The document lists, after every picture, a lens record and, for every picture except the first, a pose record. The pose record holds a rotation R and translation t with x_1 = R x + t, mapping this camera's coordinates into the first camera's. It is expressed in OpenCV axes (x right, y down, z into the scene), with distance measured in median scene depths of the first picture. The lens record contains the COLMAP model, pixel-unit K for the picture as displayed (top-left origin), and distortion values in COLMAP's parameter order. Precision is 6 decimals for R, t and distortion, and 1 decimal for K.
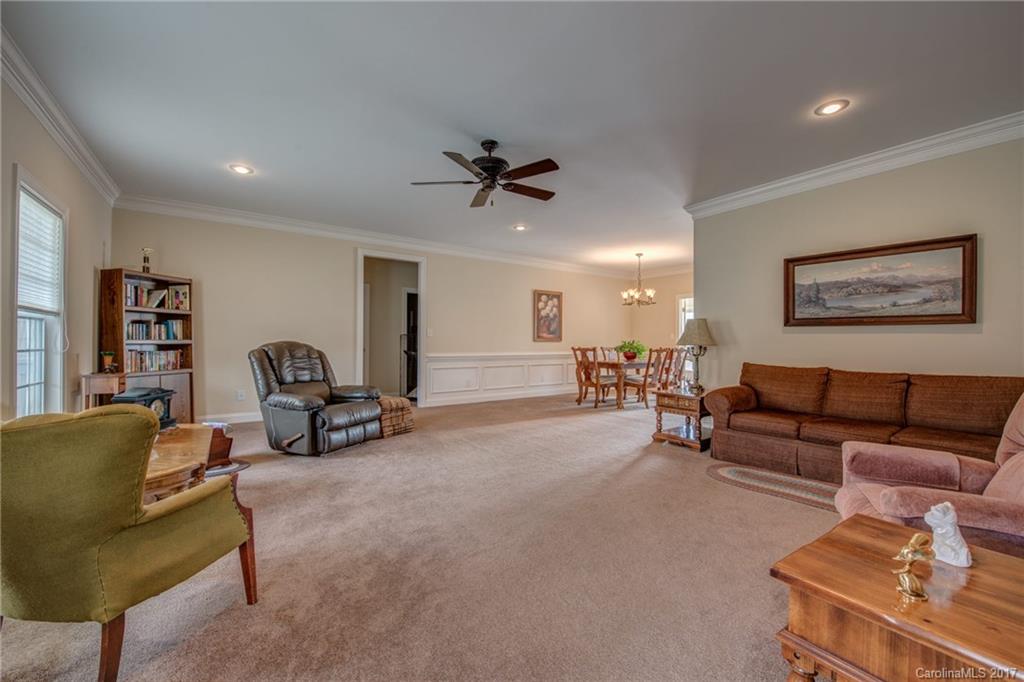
lens RADIAL K [[408.0, 0, 509.5], [0, 408.0, 340.4], [0, 0, 1]] dist [-0.009600, -0.001491]
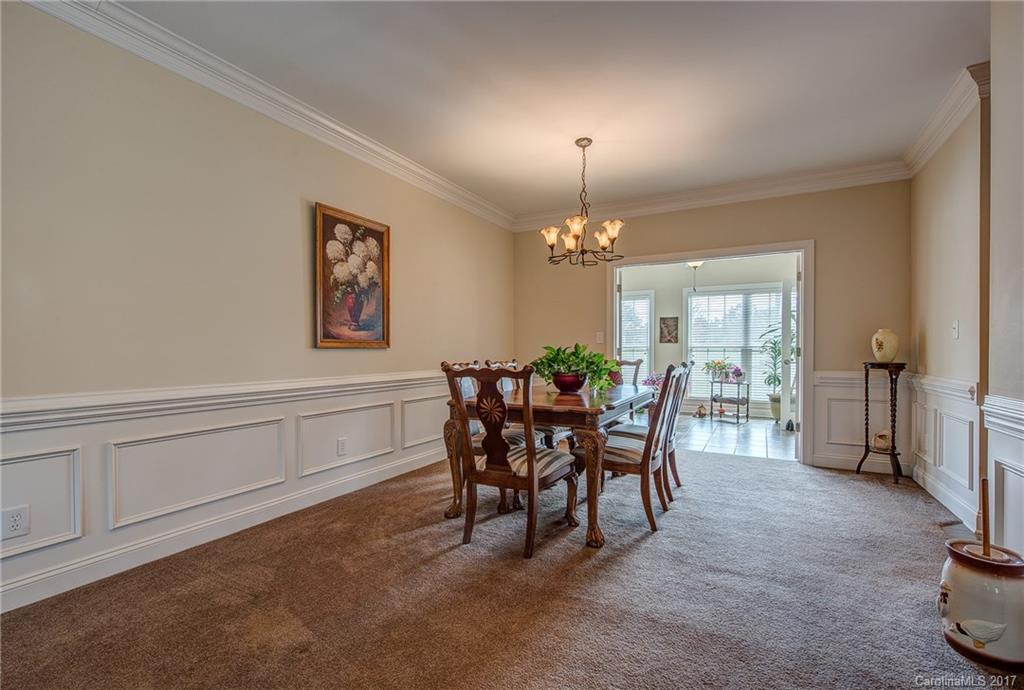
lens RADIAL K [[457.3, 0, 514.4], [0, 457.3, 351.4], [0, 0, 1]] dist [-0.003693, -0.000220]
pose [[0.888689, -0.008784, 0.458426, 0.032157], [0.007265, 0.999961, 0.005076, 0.004199], [-0.458453, -0.001181, 0.888718, 0.560099]]
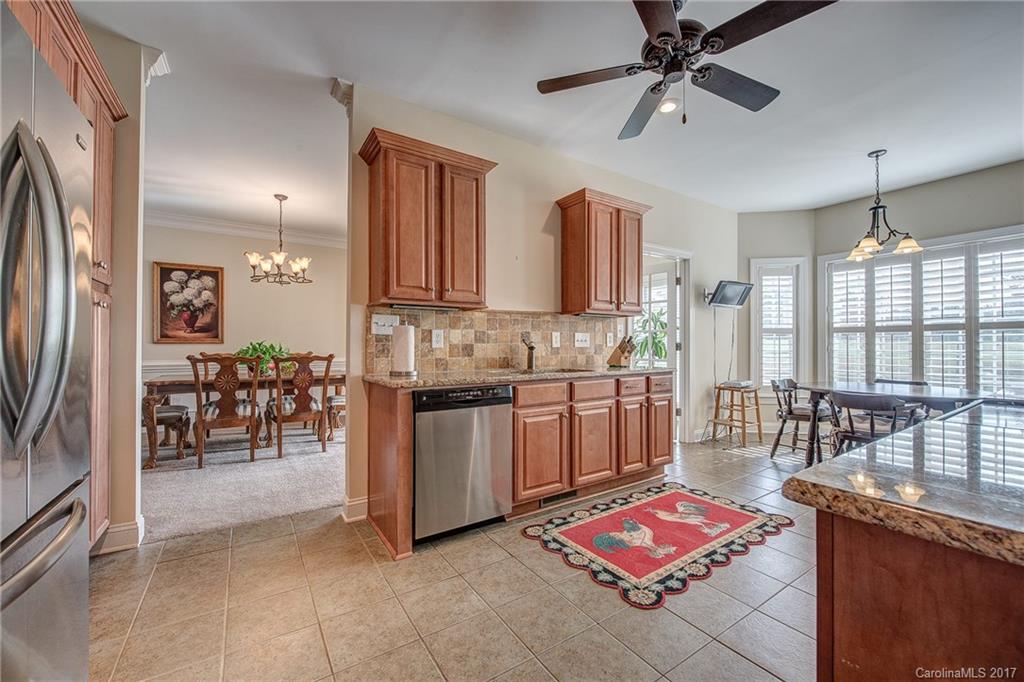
lens RADIAL K [[408.0, 0, 514.5], [0, 408.0, 342.3], [0, 0, 1]] dist [-0.009600, -0.001491]
pose [[0.999817, -0.008199, -0.017289, 0.620004], [0.008076, 0.999941, -0.007202, 0.008918], [0.017347, 0.007061, 0.999825, 0.381624]]
